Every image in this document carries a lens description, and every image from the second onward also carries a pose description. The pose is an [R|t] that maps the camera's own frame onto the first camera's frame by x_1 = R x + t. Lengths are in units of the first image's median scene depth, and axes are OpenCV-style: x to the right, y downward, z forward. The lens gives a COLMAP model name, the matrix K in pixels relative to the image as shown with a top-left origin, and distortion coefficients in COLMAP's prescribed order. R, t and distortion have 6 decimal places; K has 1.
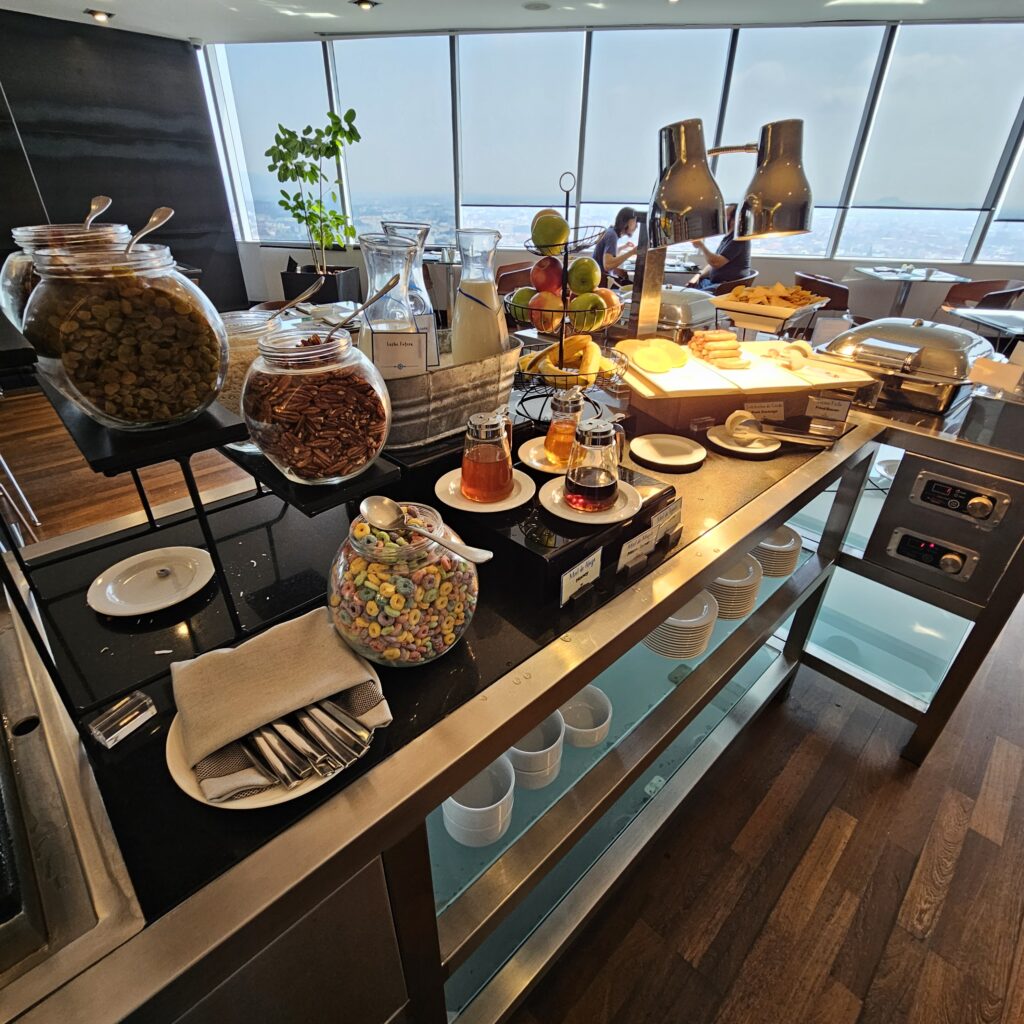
lens RADIAL K [[560.8, 0, 512.0], [0, 560.8, 512.0], [0, 0, 1]] dist [0.000263, -0.000533]
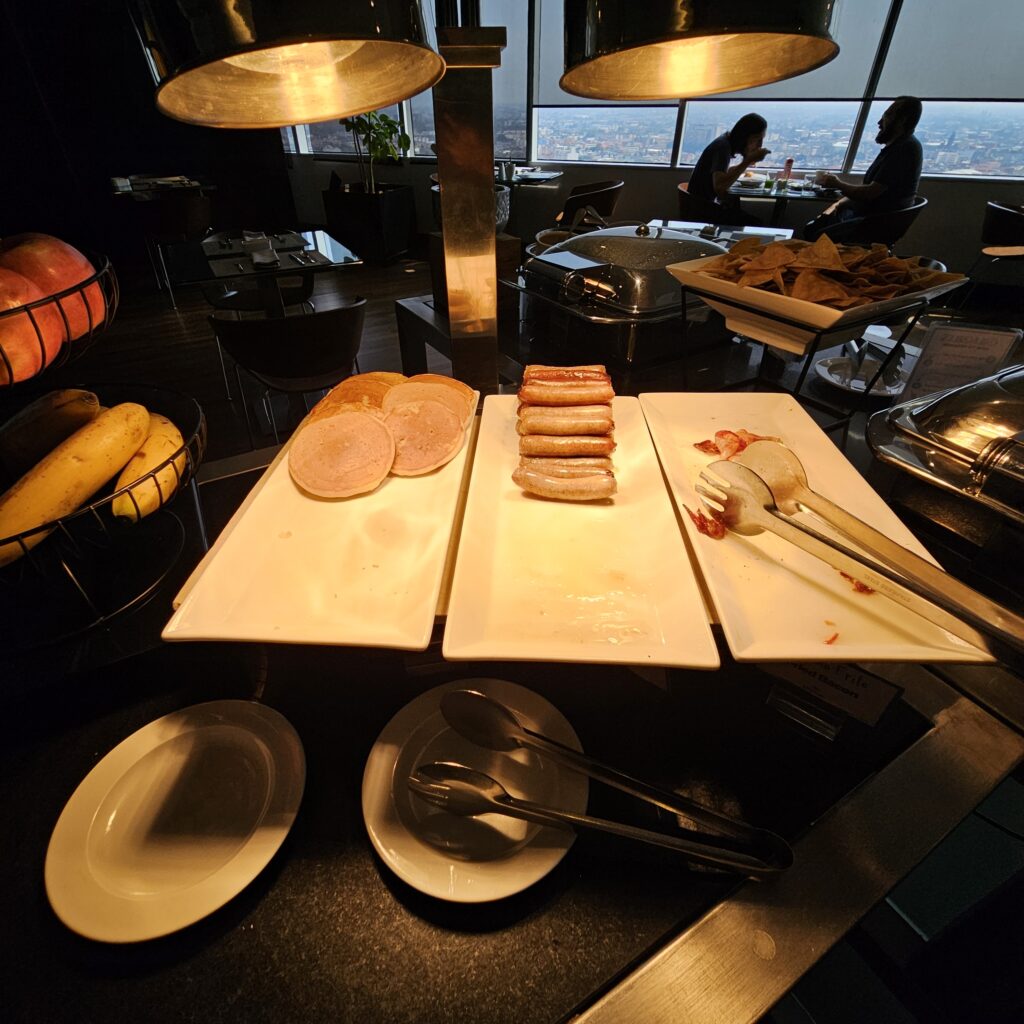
lens RADIAL K [[560.8, 0, 512.0], [0, 560.8, 512.0], [0, 0, 1]] dist [0.000263, -0.000533]
pose [[0.973265, 0.124714, -0.192876, 0.106275], [-0.102347, 0.987250, 0.121909, -0.071194], [0.205620, -0.098910, 0.973621, 0.161744]]
